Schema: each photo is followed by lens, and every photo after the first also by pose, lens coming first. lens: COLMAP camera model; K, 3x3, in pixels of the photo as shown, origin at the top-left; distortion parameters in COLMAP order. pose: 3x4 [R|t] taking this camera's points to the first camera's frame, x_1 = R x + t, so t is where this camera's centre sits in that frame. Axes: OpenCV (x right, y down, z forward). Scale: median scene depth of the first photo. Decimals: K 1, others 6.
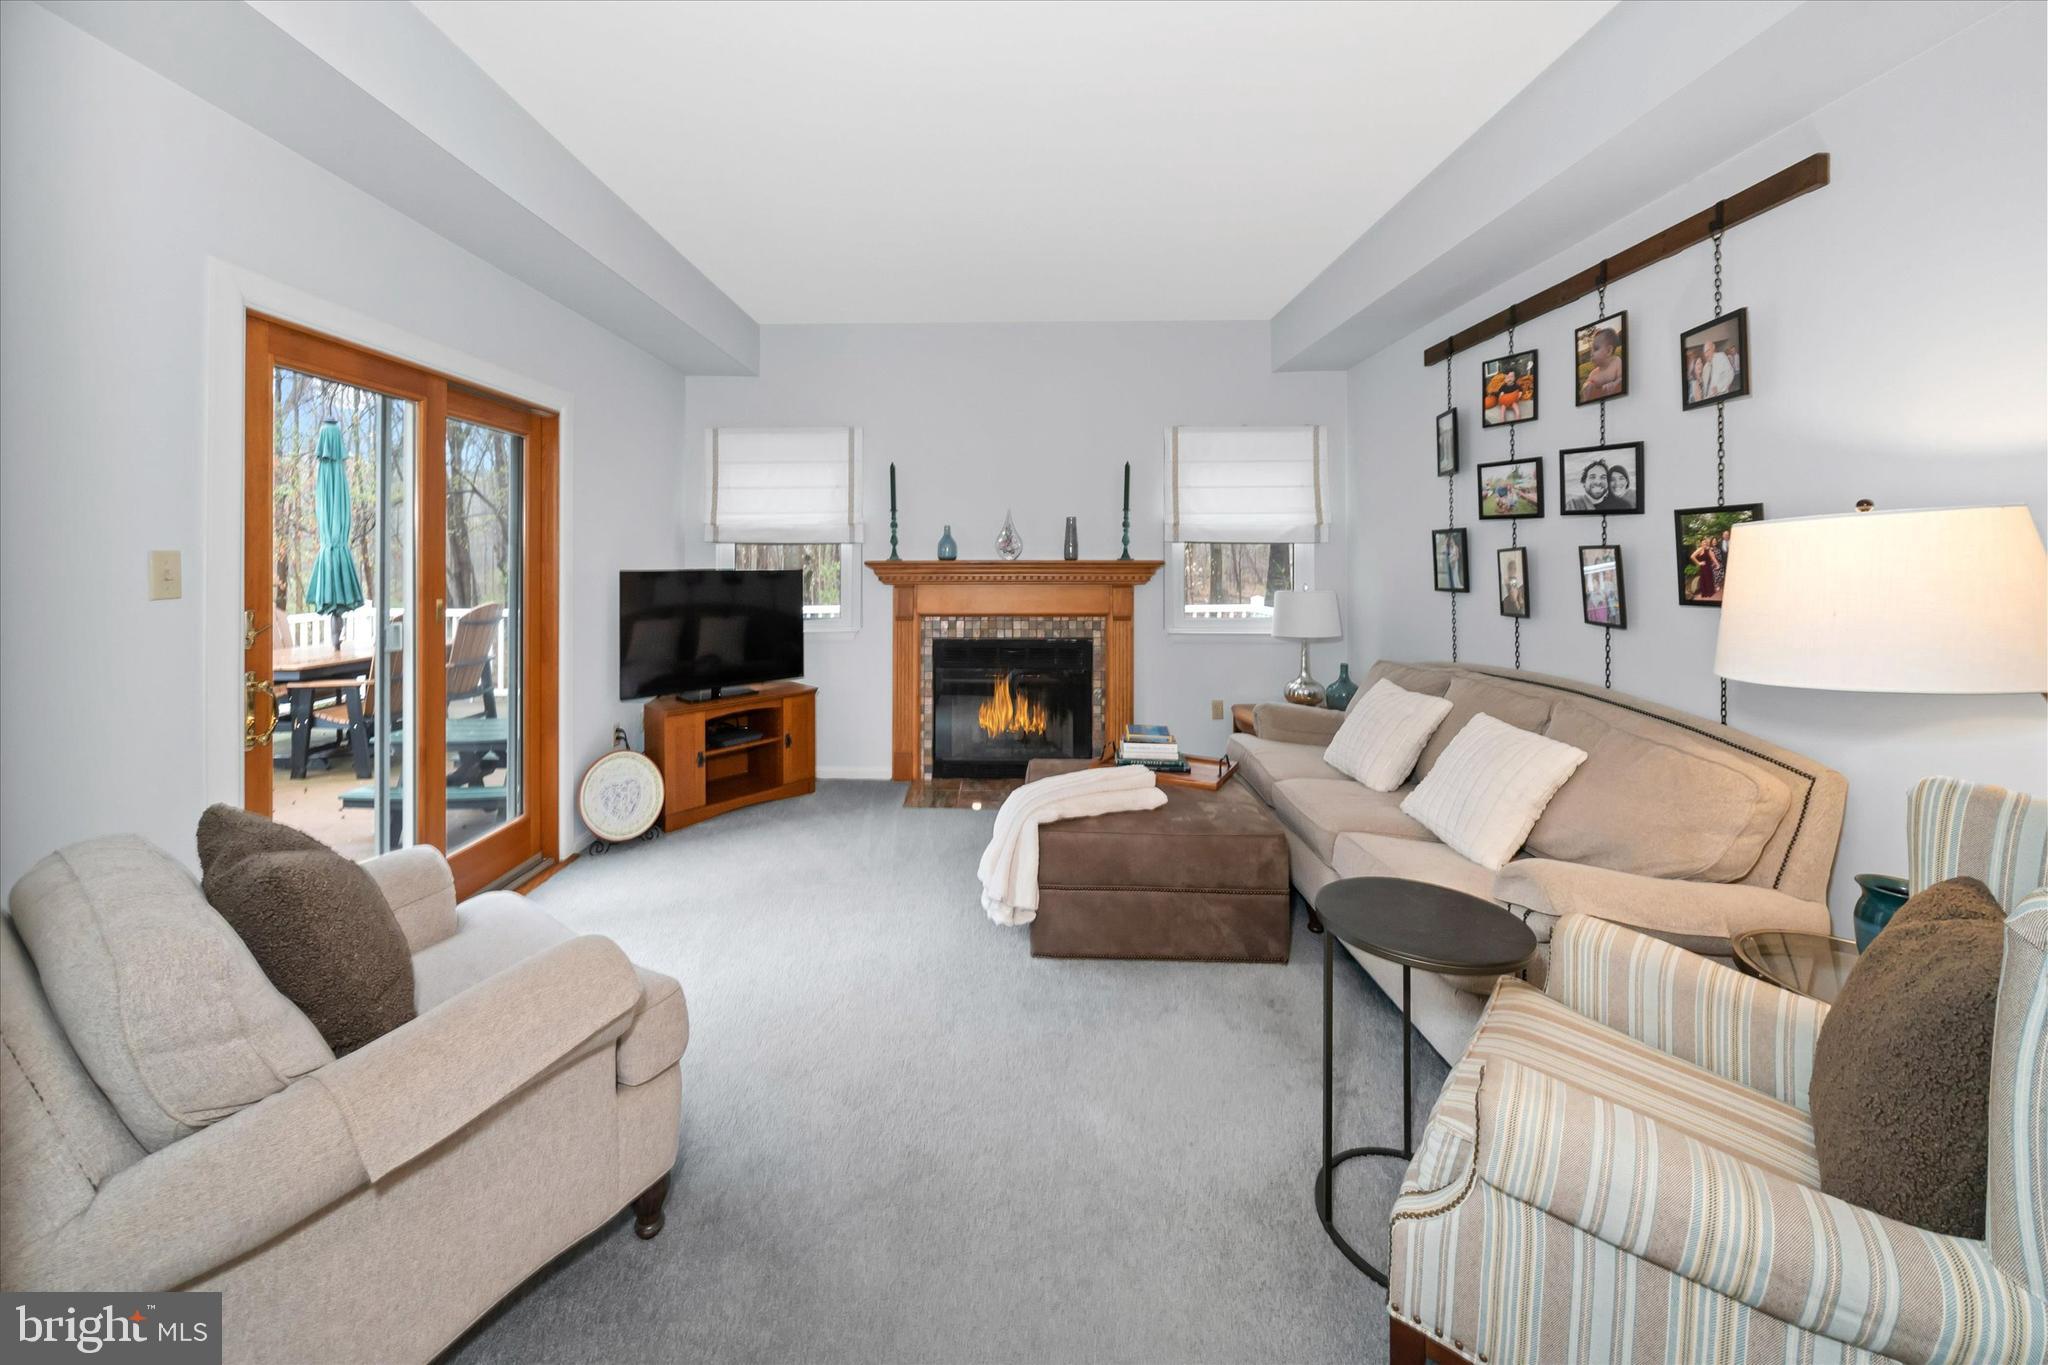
lens RADIAL K [[701.5, 0, 1021.8], [0, 701.5, 689.8], [0, 0, 1]] dist [-0.001528, -0.000018]
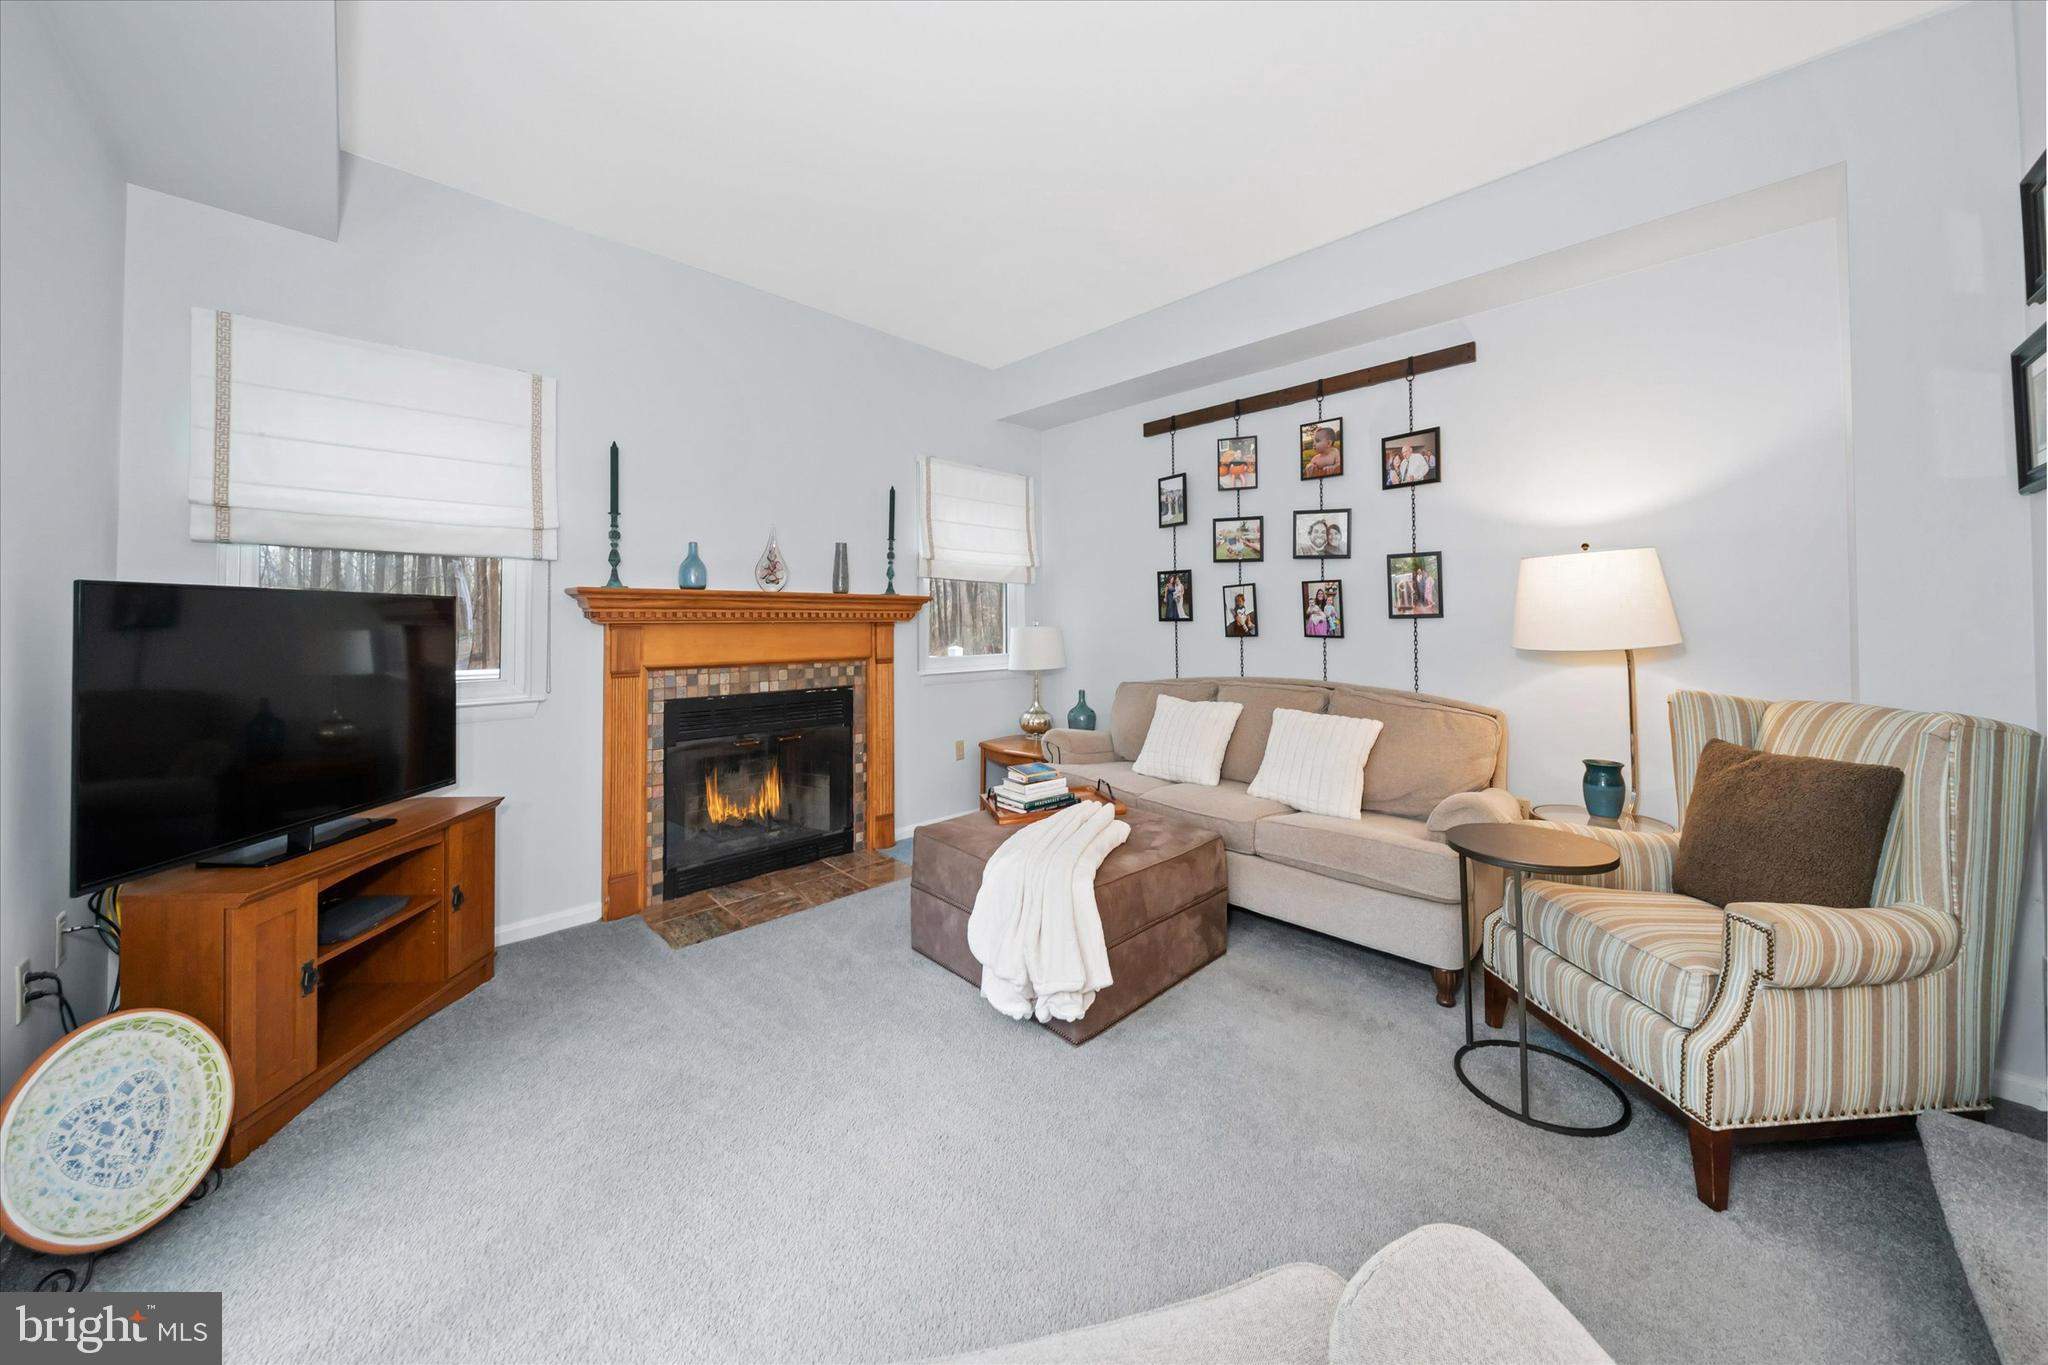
lens RADIAL K [[689.3, 0, 1023.3], [0, 689.3, 707.9], [0, 0, 1]] dist [0.000224, 0.000032]
pose [[0.721648, -0.092656, 0.686031, -0.404859], [0.132585, 0.991156, -0.005603, -0.017012], [-0.679445, 0.095001, 0.727550, 0.296644]]
